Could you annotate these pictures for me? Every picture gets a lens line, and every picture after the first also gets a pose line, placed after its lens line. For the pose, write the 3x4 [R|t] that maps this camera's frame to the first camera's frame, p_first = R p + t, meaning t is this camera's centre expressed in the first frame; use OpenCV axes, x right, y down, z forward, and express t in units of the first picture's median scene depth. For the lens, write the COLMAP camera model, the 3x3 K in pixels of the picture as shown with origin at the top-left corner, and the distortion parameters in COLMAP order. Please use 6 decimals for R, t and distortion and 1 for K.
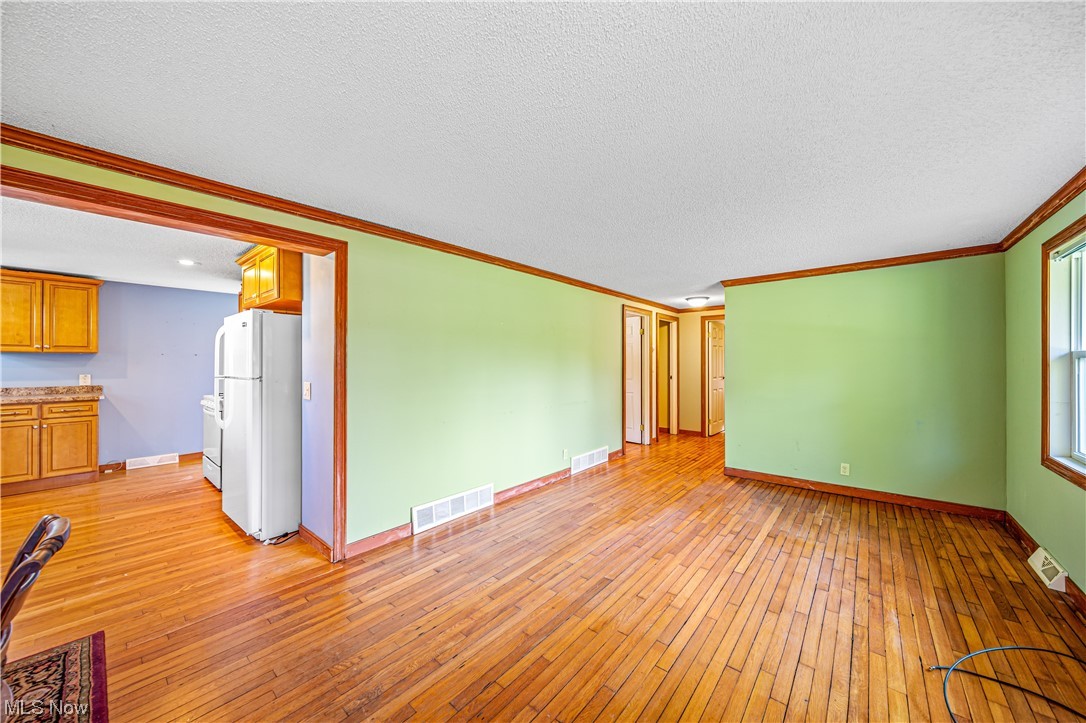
lens RADIAL K [[386.1, 0, 545.8], [0, 386.1, 361.1], [0, 0, 1]] dist [-0.002616, -0.000321]
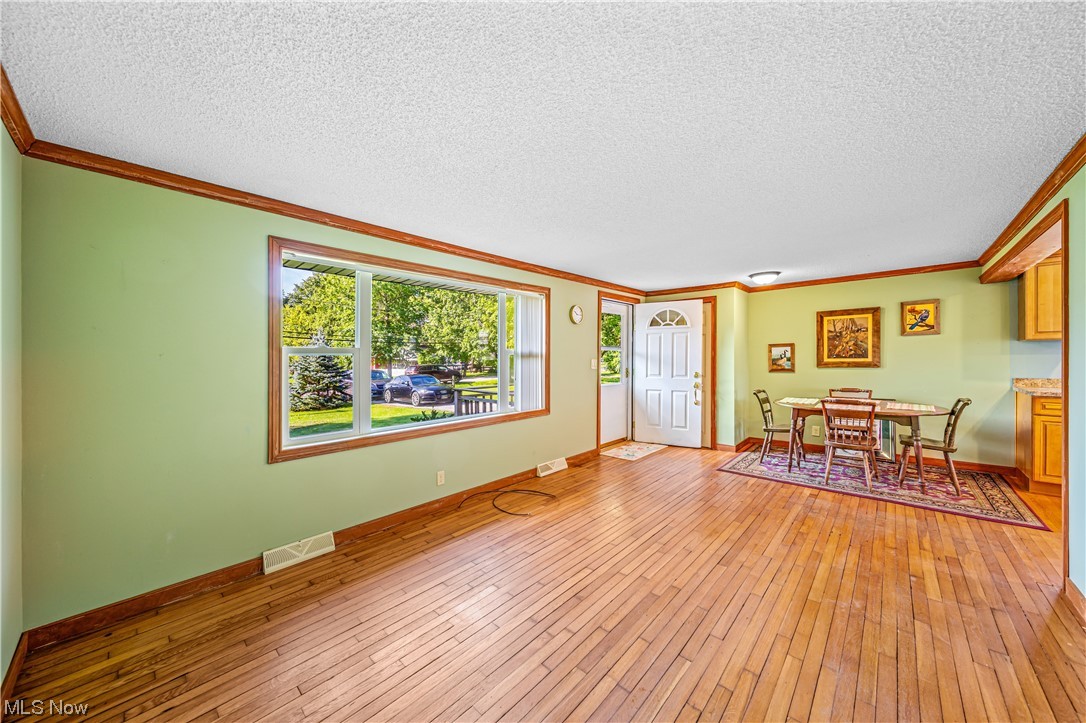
lens RADIAL K [[379.2, 0, 544.8], [0, 379.2, 357.9], [0, 0, 1]] dist [-0.005809, 0.000000]
pose [[-0.998918, 0.011084, 0.045170, 0.344548], [0.011056, 0.999938, -0.000872, 0.007260], [-0.045177, -0.000372, -0.998979, 1.198679]]
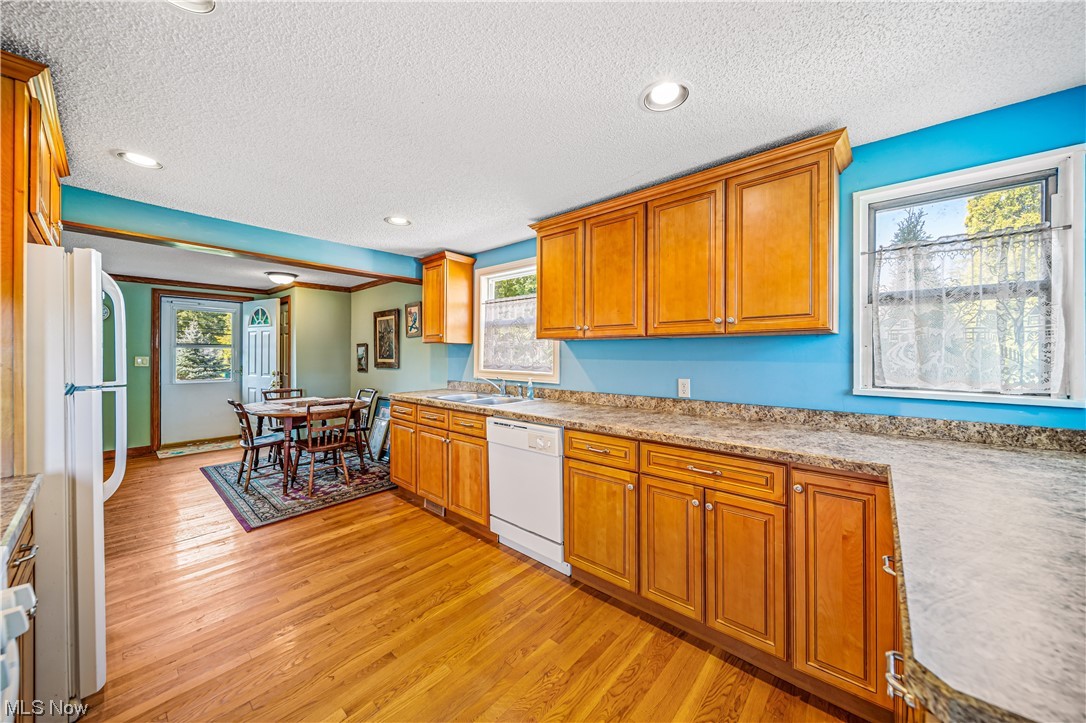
lens RADIAL K [[378.3, 0, 542.3], [0, 378.3, 355.5], [0, 0, 1]] dist [-0.000357, -0.000060]
pose [[-0.999749, 0.001406, 0.022340, -1.106853], [0.001633, 0.999947, 0.010176, -0.004134], [-0.022324, 0.010209, -0.999699, 1.162366]]
